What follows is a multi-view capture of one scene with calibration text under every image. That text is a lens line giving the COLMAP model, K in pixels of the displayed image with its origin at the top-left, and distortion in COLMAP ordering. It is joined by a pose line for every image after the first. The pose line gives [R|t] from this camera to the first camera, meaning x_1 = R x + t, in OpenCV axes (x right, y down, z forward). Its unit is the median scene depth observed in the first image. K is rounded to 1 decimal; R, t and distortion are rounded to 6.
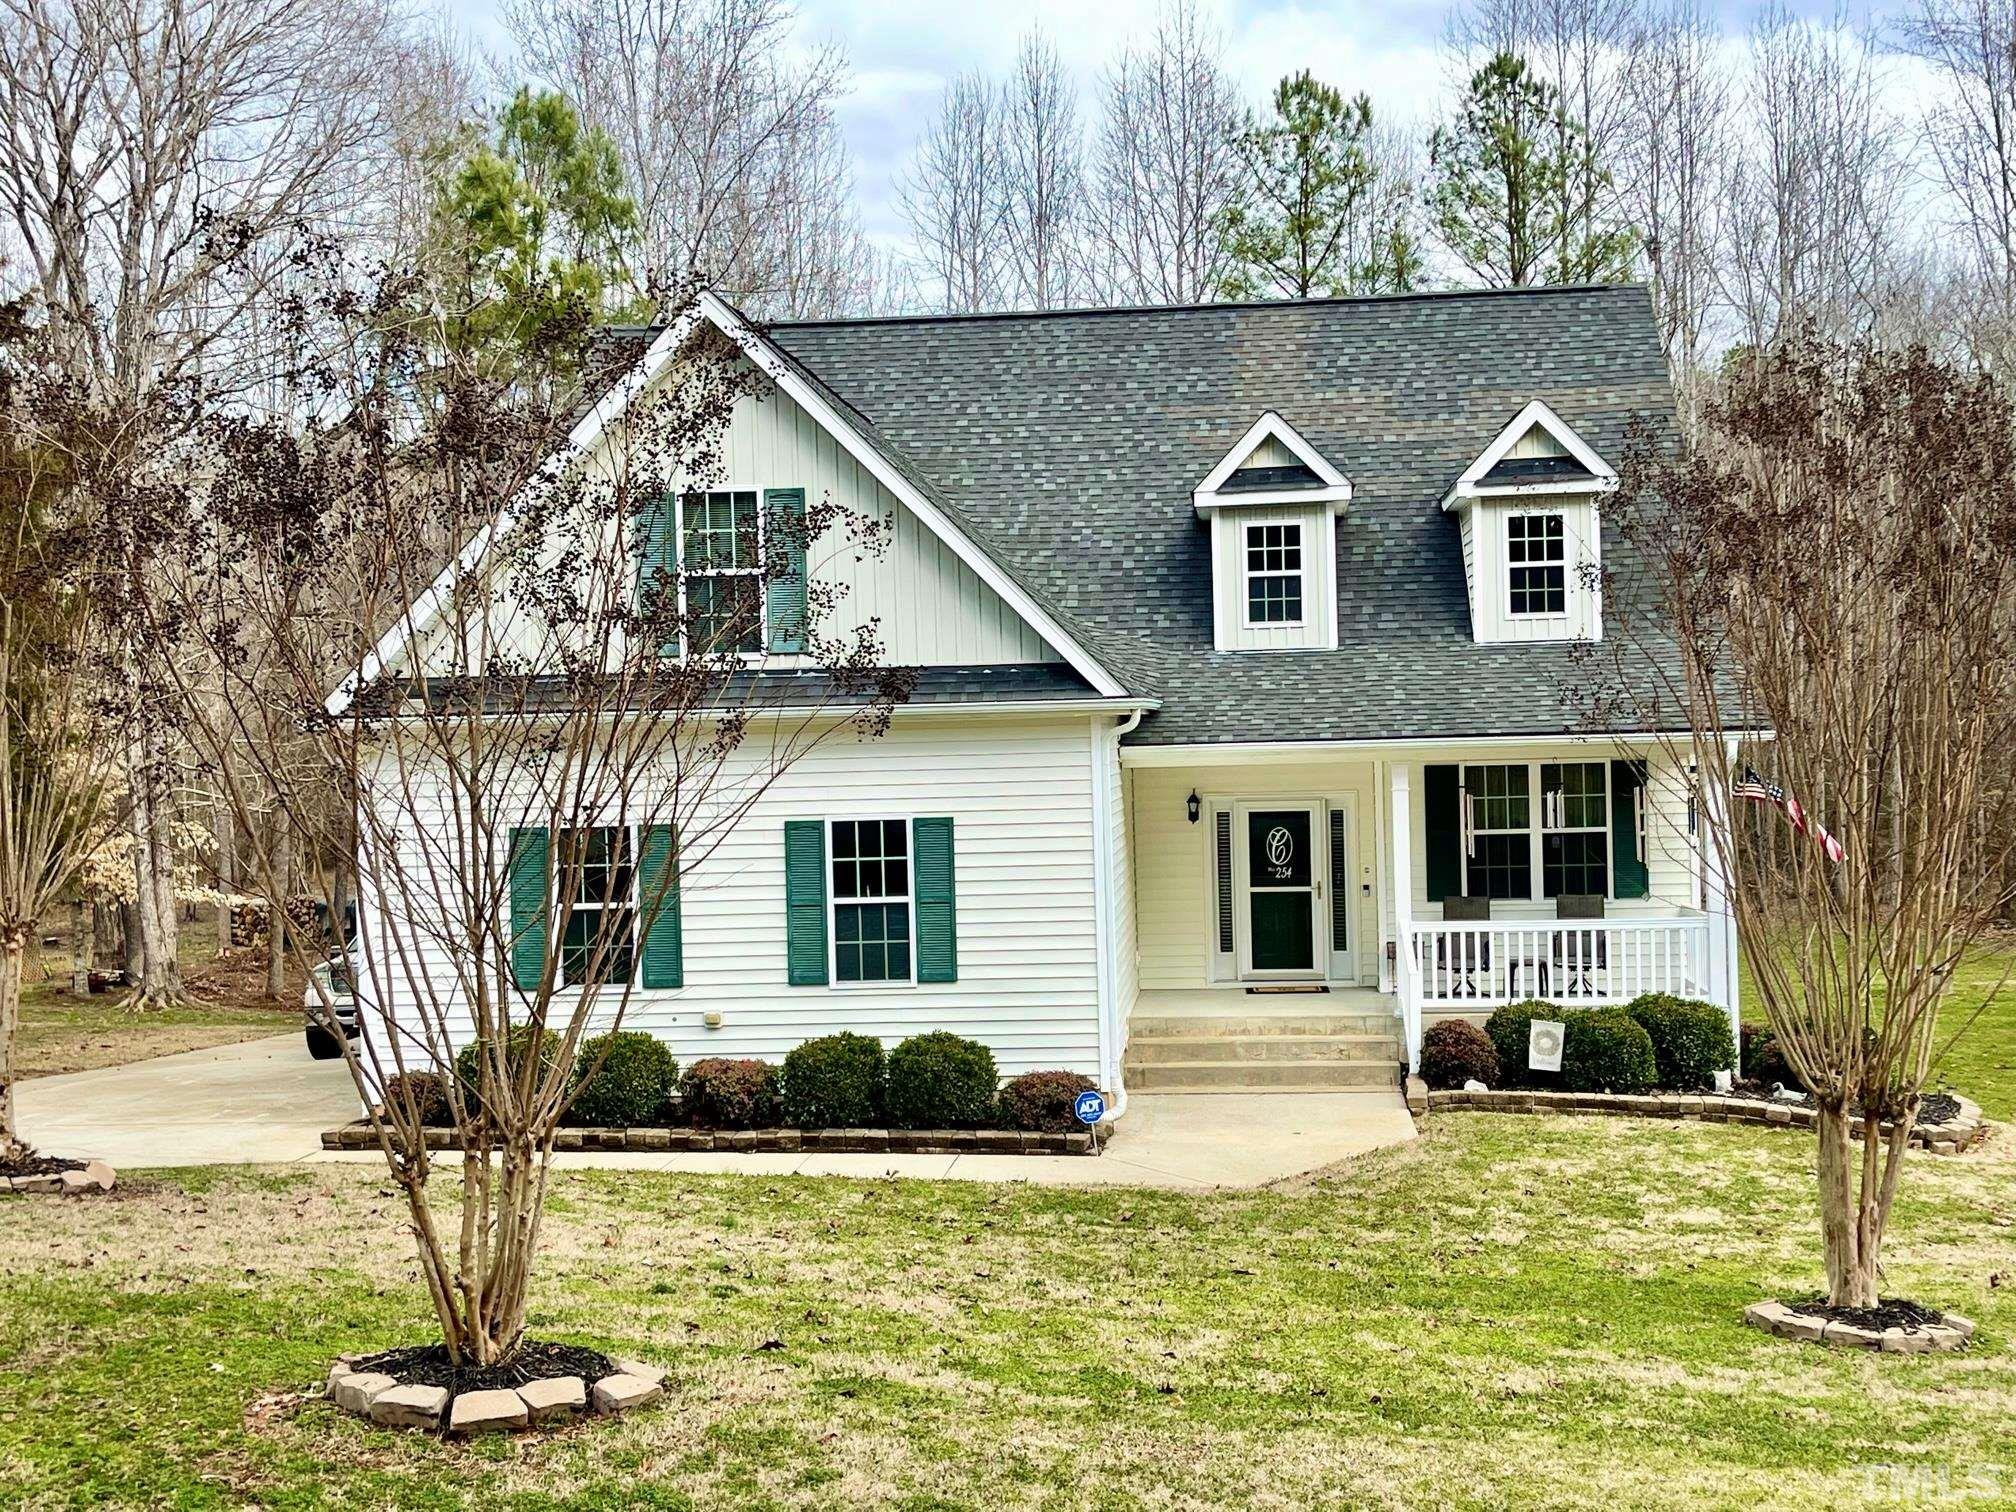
lens RADIAL K [[2477.5, 0, 1008.0], [0, 2477.5, 756.0], [0, 0, 1]] dist [0.079691, -0.012328]
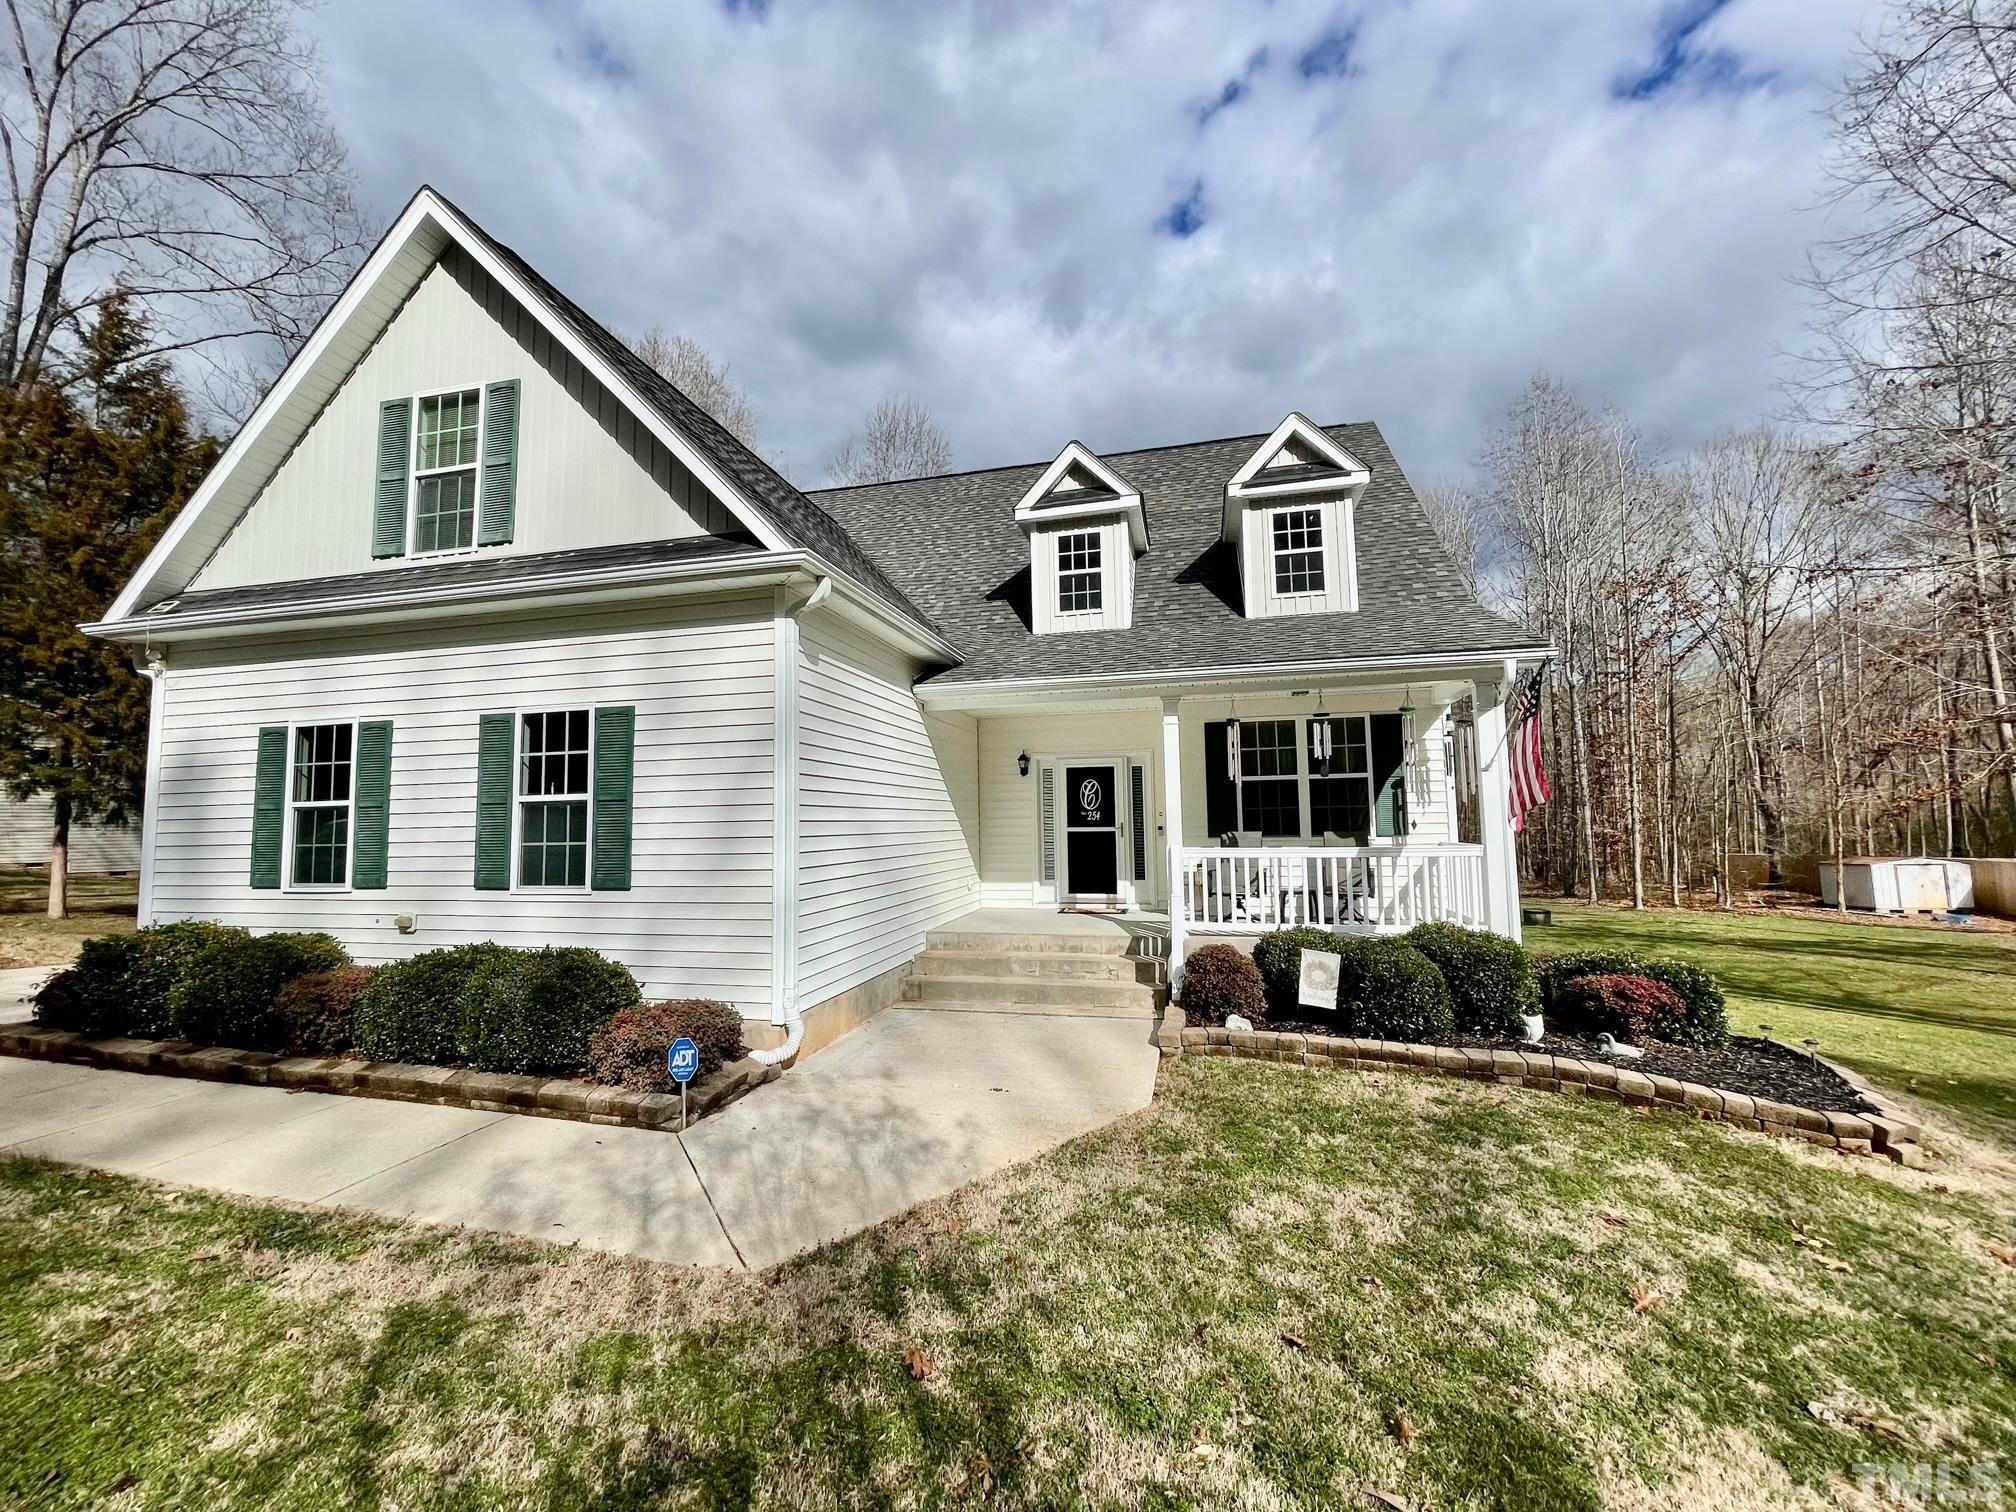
lens RADIAL K [[789.9, 0, 1001.5], [0, 789.9, 760.9], [0, 0, 1]] dist [-0.000323, -0.000051]
pose [[0.987910, -0.001705, -0.155019, 0.140693], [-0.012706, 0.995685, -0.091922, 0.062703], [0.154507, 0.092780, 0.983626, 0.663769]]
